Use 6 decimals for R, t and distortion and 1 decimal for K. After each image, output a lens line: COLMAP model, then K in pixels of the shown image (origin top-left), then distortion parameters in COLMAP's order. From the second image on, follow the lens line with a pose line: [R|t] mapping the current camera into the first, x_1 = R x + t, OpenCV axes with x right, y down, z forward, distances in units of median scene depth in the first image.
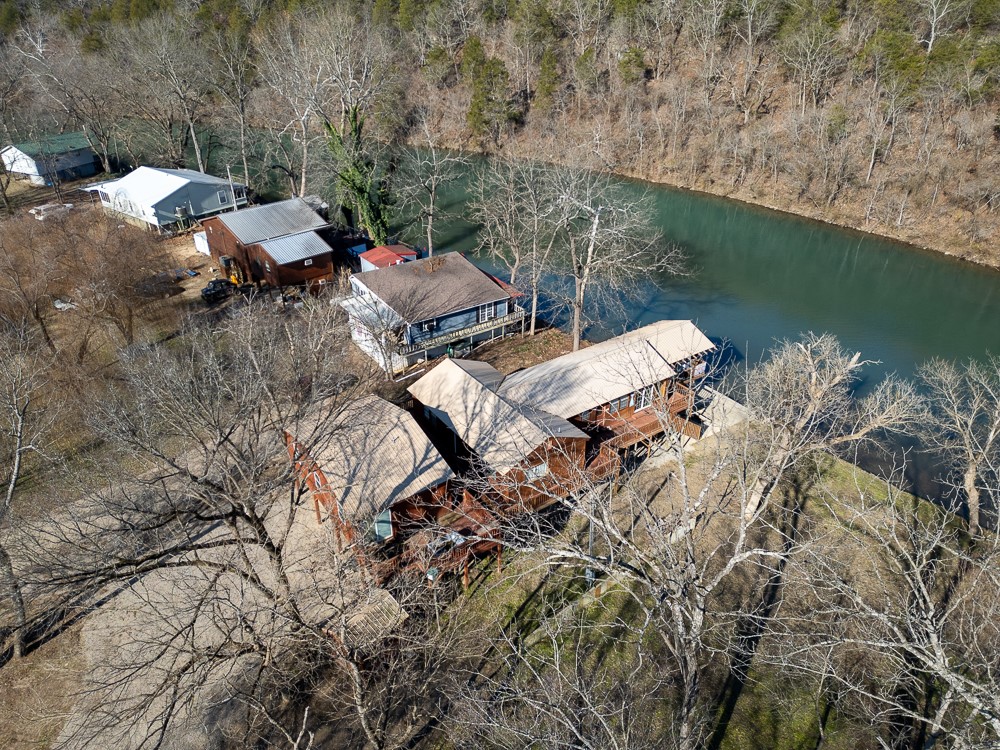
lens RADIAL K [[700.5, 0, 500.0], [0, 700.5, 375.0], [0, 0, 1]] dist [0.108097, -0.114011]
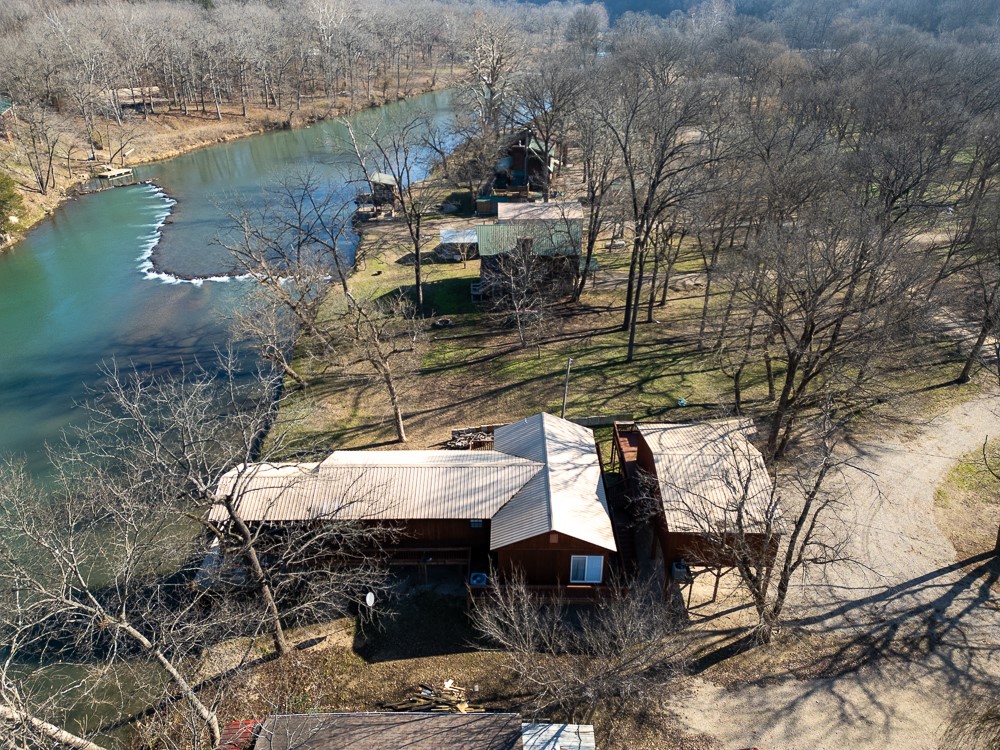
lens RADIAL K [[700.5, 0, 500.0], [0, 700.5, 375.0], [0, 0, 1]] dist [0.108097, -0.114011]
pose [[-0.815140, -0.264994, 0.515097, -0.311799], [0.300926, 0.566099, 0.767447, -0.588473], [-0.494965, 0.780583, -0.381706, 0.994296]]
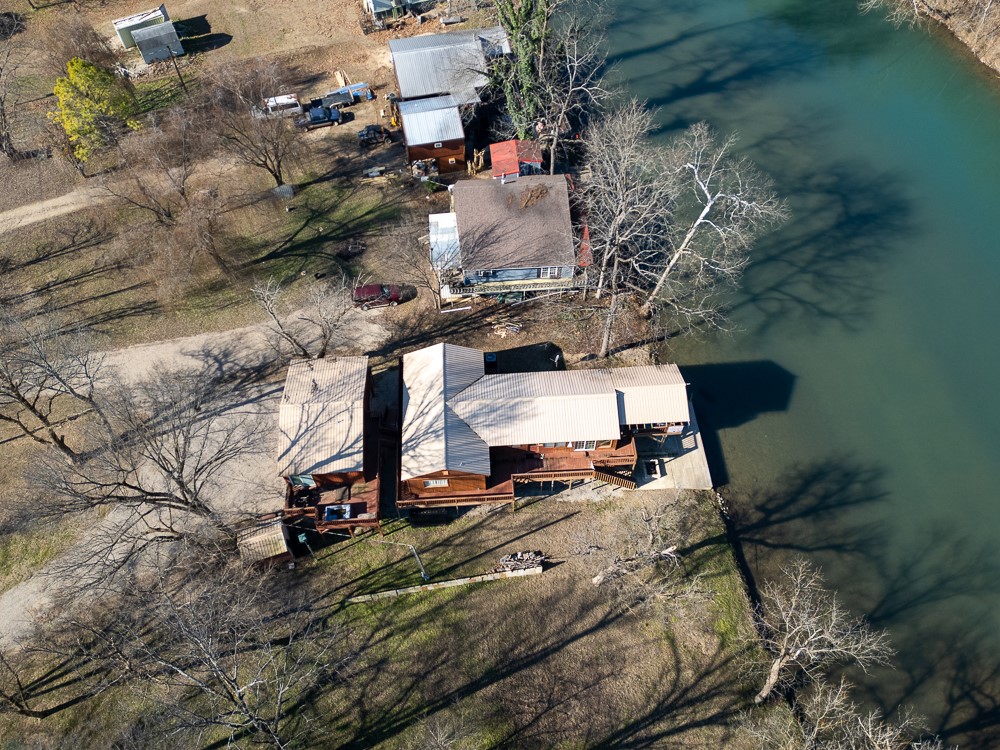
lens RADIAL K [[760.5, 0, 497.5], [0, 760.5, 382.0], [0, 0, 1]] dist [0.111150, -0.124049]
pose [[0.853496, 0.427253, -0.298329, 0.341340], [-0.254203, 0.841129, 0.477372, -0.499479], [0.454891, -0.331599, 0.826508, -0.019959]]
